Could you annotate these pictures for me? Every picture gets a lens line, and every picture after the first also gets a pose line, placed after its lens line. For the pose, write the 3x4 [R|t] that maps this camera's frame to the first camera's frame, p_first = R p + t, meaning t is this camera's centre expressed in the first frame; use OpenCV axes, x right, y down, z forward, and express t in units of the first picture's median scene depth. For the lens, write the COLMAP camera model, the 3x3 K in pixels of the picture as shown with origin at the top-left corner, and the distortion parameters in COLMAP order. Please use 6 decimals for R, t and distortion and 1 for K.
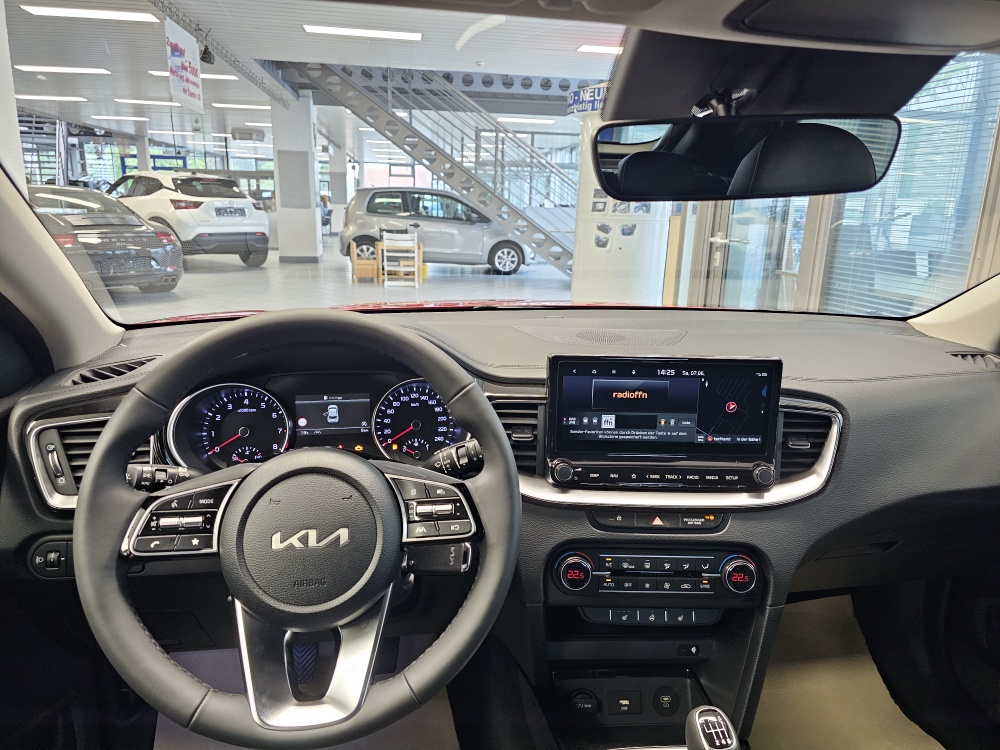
lens RADIAL K [[679.6, 0, 500.0], [0, 679.6, 375.0], [0, 0, 1]] dist [0.063969, -0.061595]
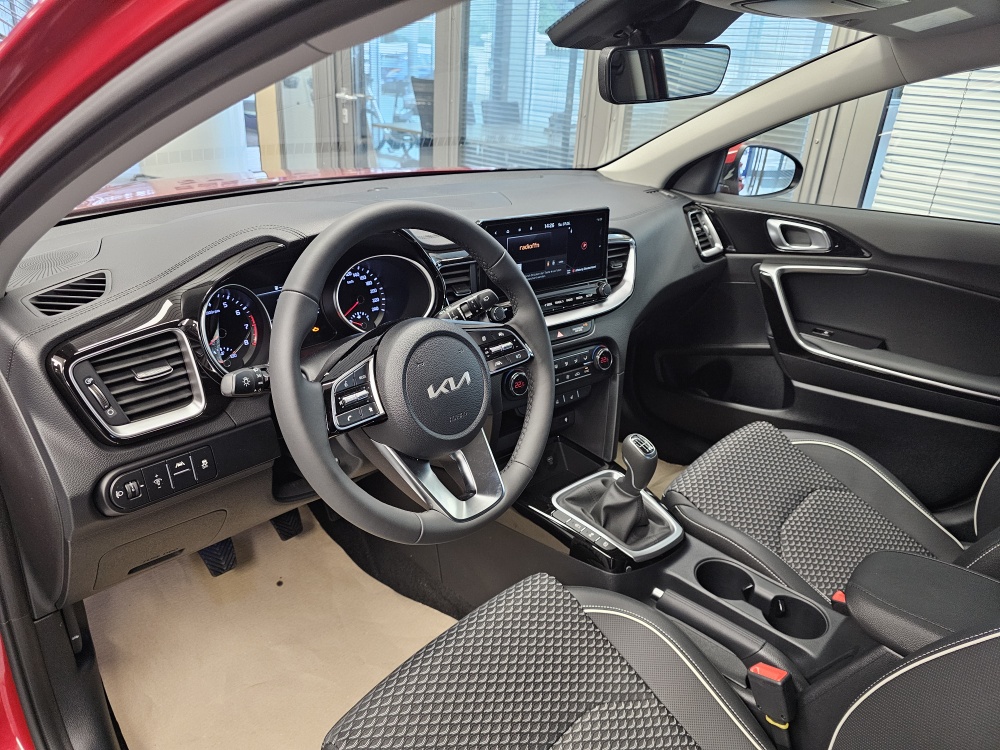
lens RADIAL K [[672.2, 0, 500.0], [0, 672.2, 375.0], [0, 0, 1]] dist [0.099583, -0.115427]
pose [[0.804673, -0.234542, 0.545428, -0.620048], [0.118374, 0.963597, 0.239724, -0.050398], [-0.581798, -0.128335, 0.803144, -0.050574]]
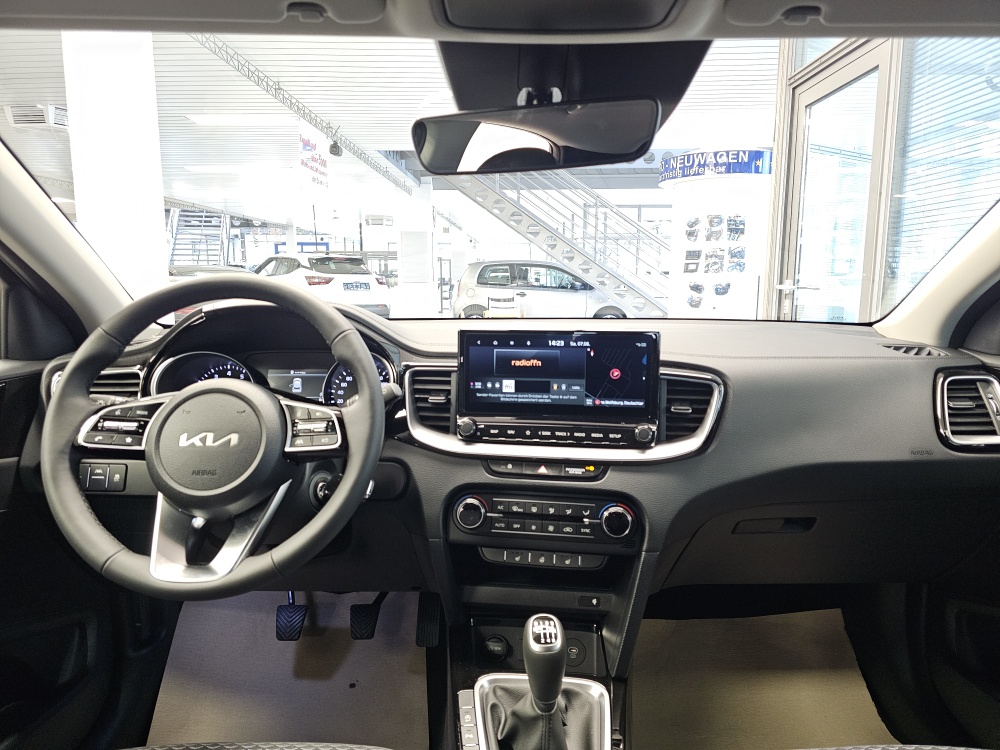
lens RADIAL K [[672.2, 0, 500.0], [0, 672.2, 375.0], [0, 0, 1]] dist [0.099583, -0.115427]
pose [[0.984440, 0.000930, -0.175716, 0.344300], [-0.019501, 0.994387, -0.103994, 0.167912], [0.174633, 0.105802, 0.978933, -0.127030]]
